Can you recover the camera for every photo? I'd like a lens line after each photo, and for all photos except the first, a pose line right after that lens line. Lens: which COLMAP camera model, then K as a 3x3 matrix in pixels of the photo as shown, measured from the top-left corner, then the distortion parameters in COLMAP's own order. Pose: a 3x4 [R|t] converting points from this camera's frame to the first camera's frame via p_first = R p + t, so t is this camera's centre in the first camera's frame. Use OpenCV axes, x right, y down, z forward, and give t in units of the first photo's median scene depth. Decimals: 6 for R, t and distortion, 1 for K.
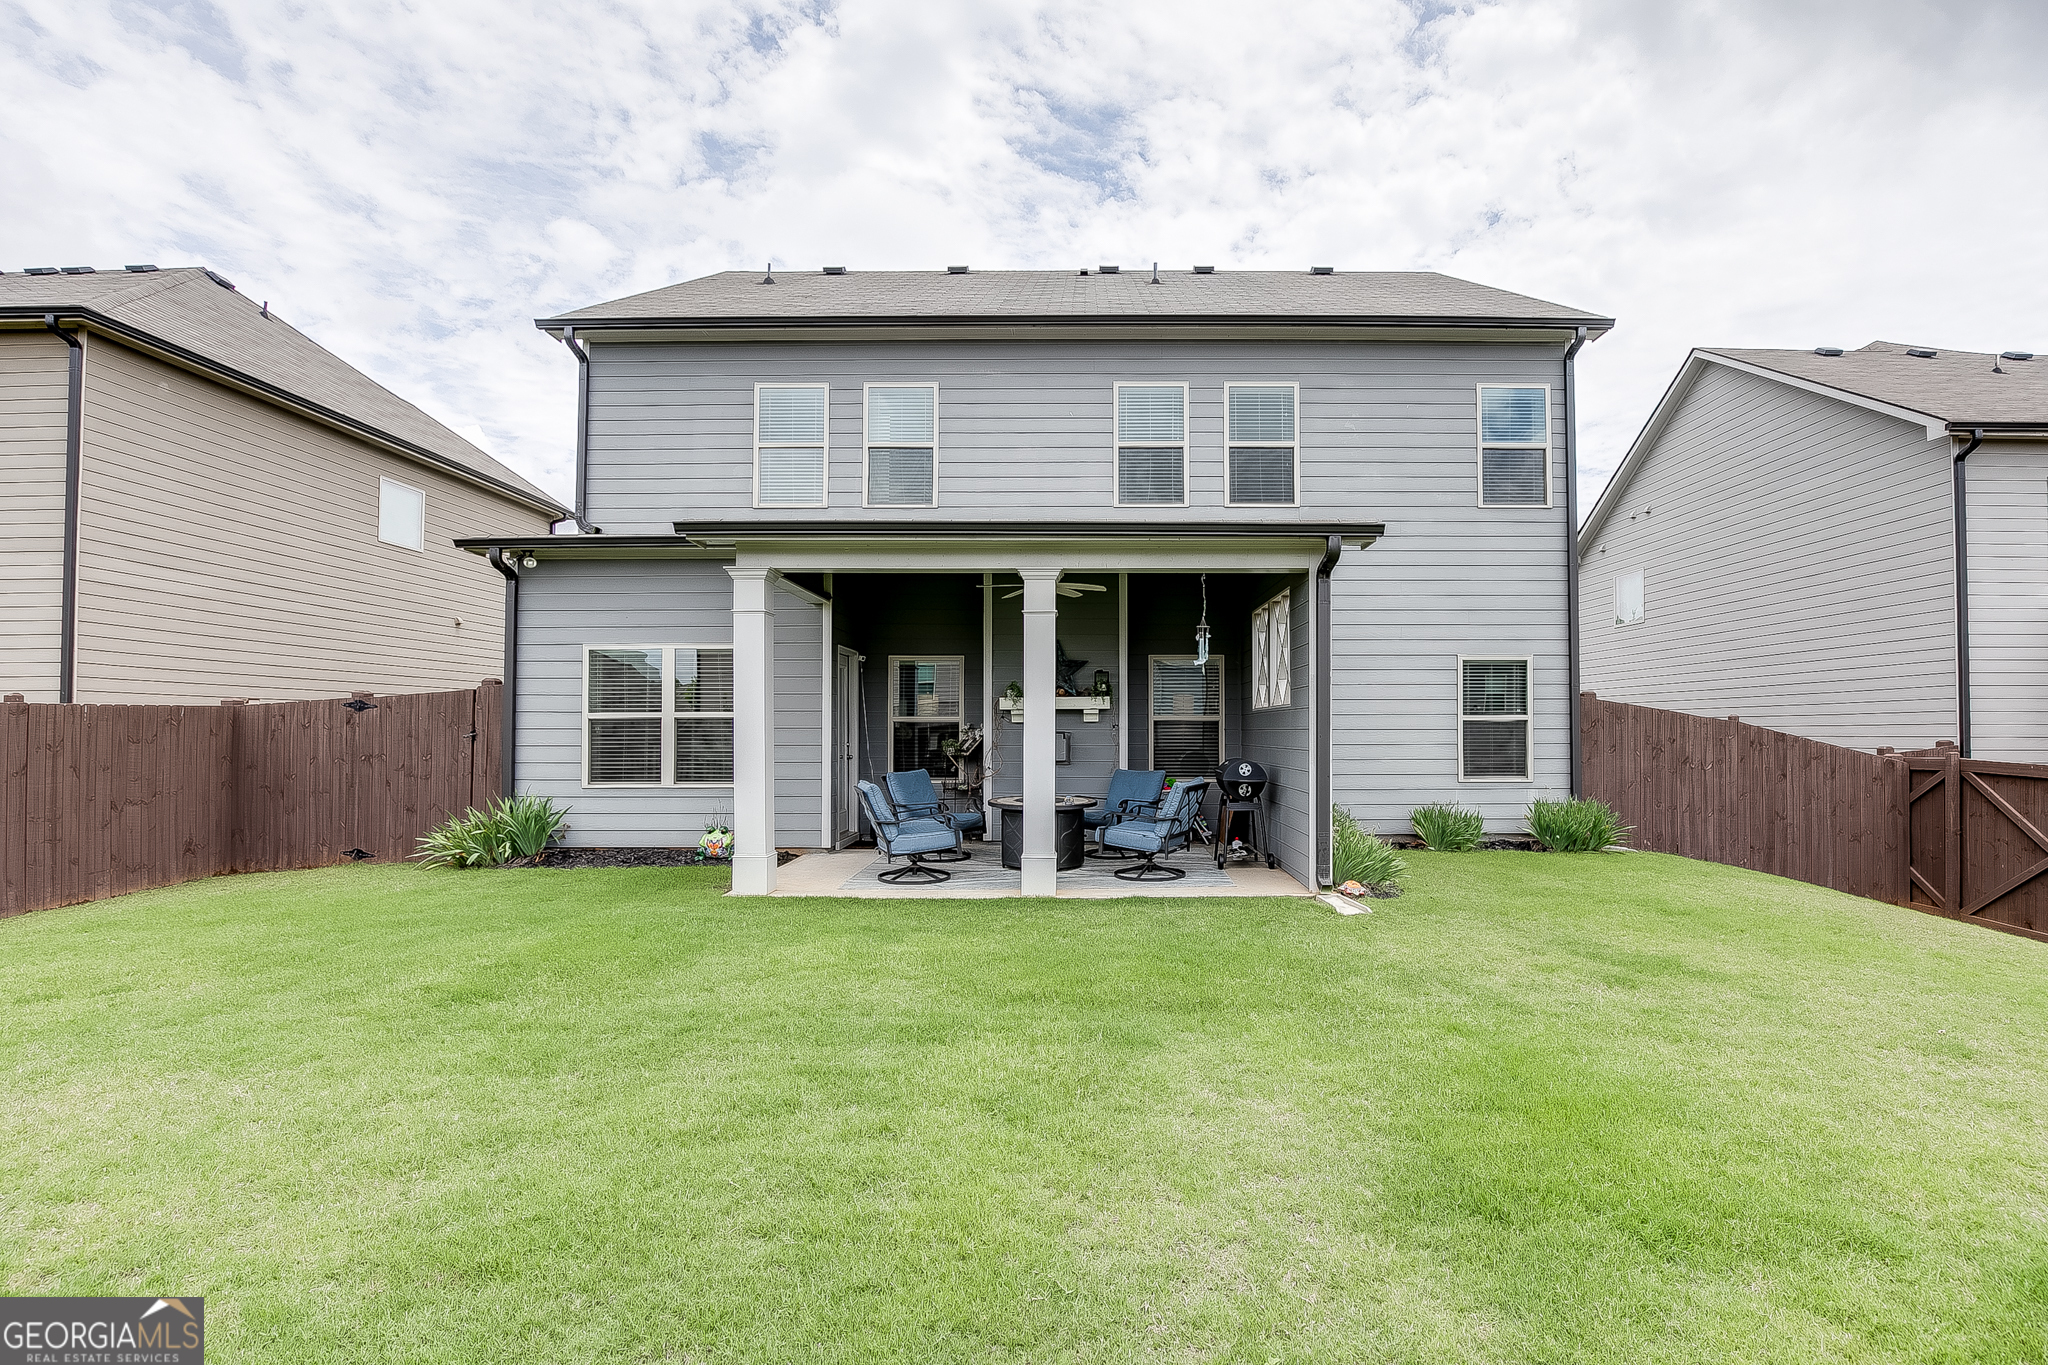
lens RADIAL K [[956.5, 0, 1028.4], [0, 956.5, 718.9], [0, 0, 1]] dist [-0.030447, 0.000126]
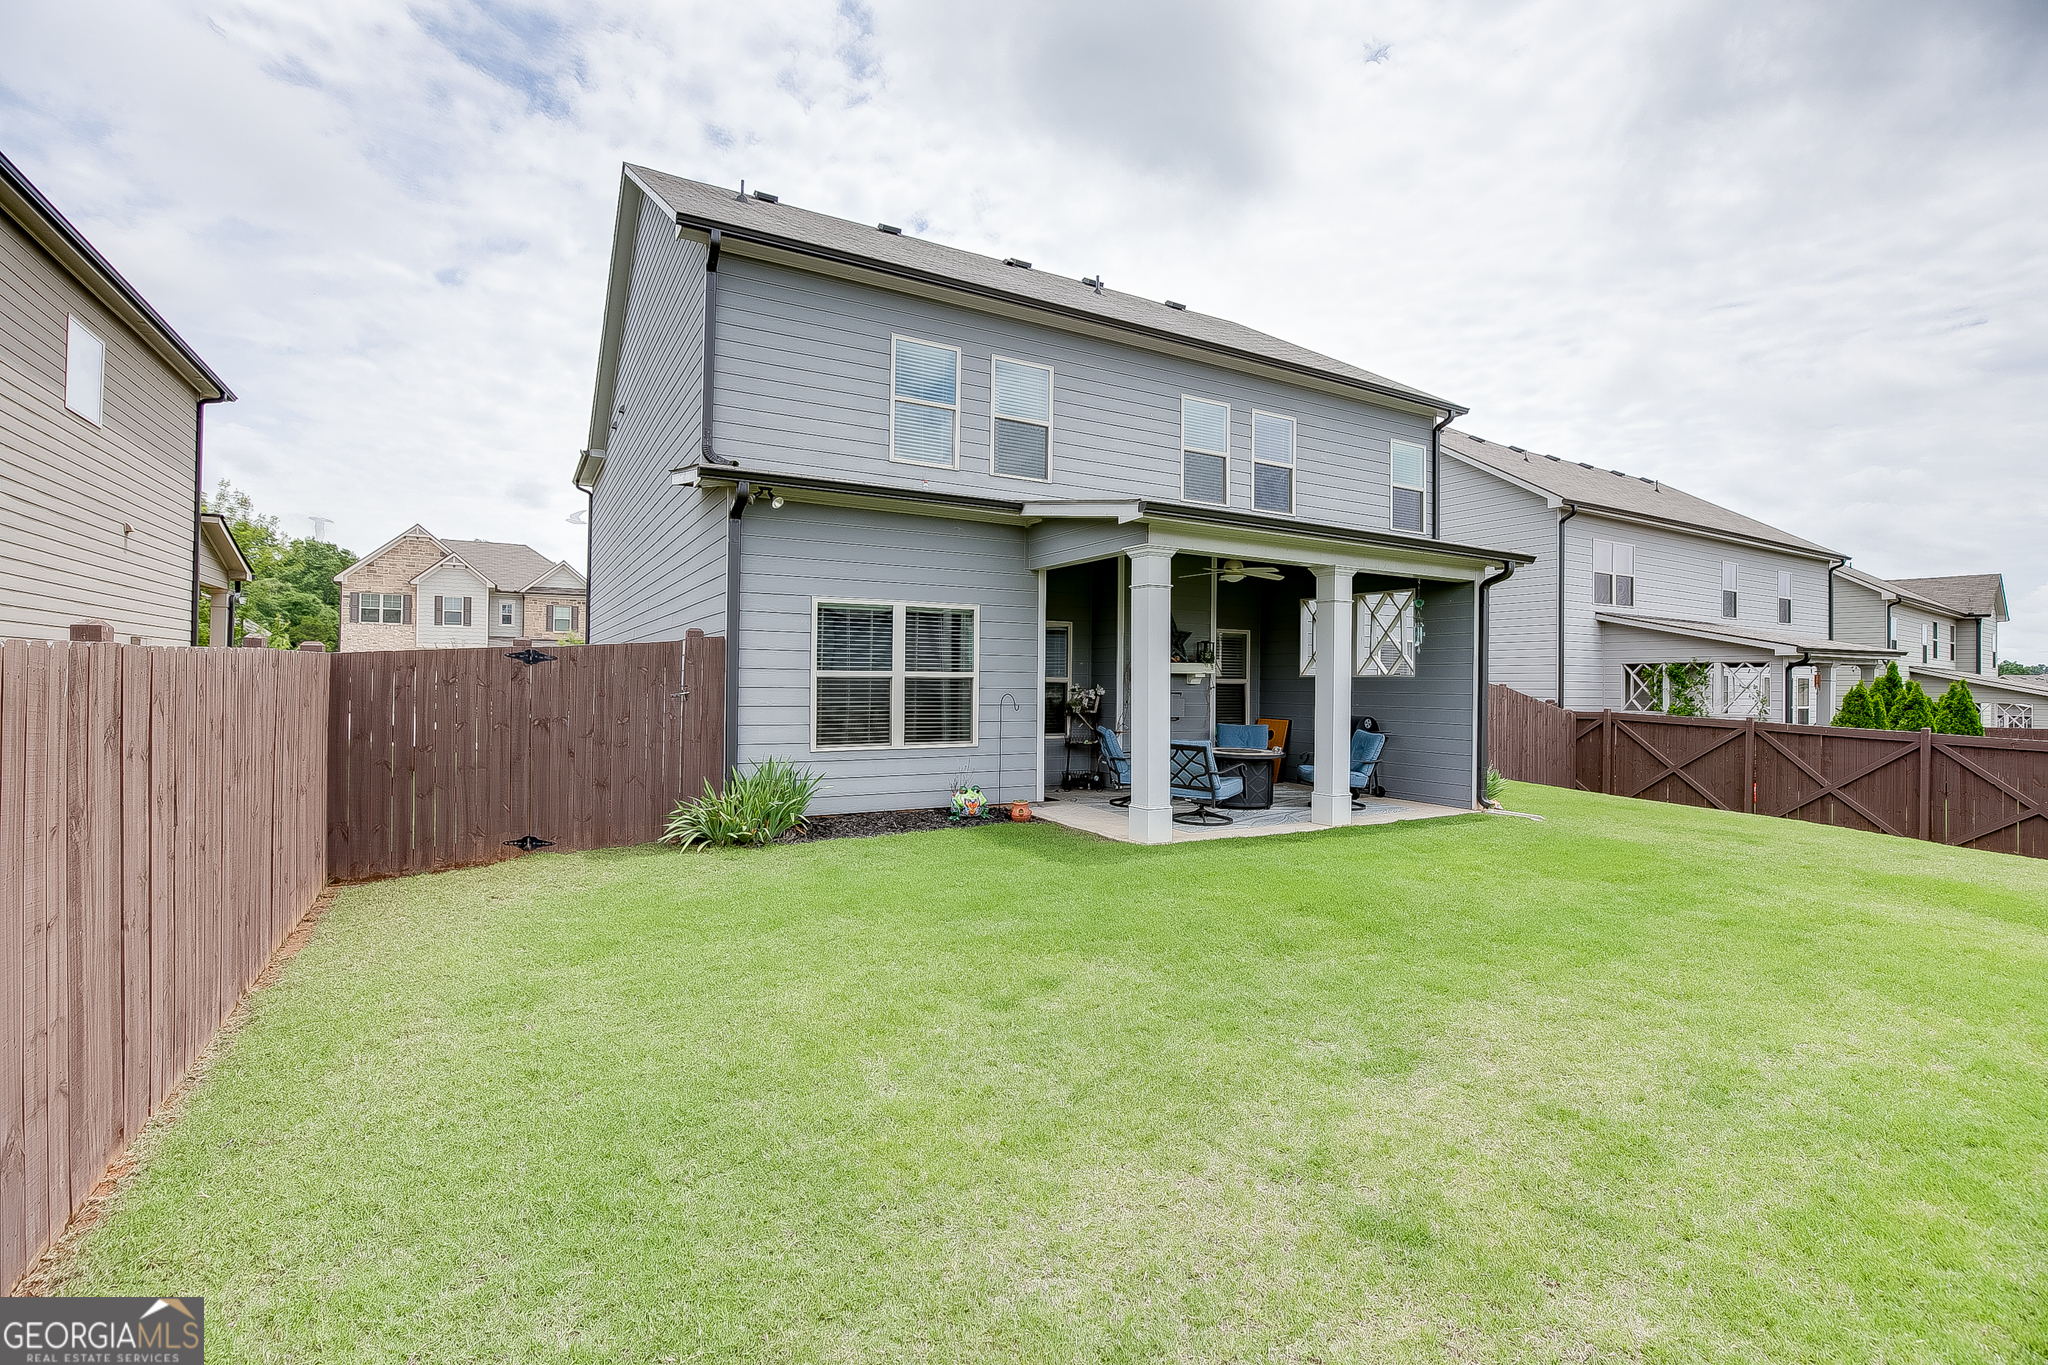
lens RADIAL K [[941.2, 0, 1024.0], [0, 941.2, 682.5], [0, 0, 1]] dist [-0.030355, -0.000438]
pose [[0.862078, 0.009647, 0.506683, -0.732968], [-0.016442, 0.999825, 0.008938, -0.006048], [-0.506508, -0.016036, 0.862086, 0.107142]]
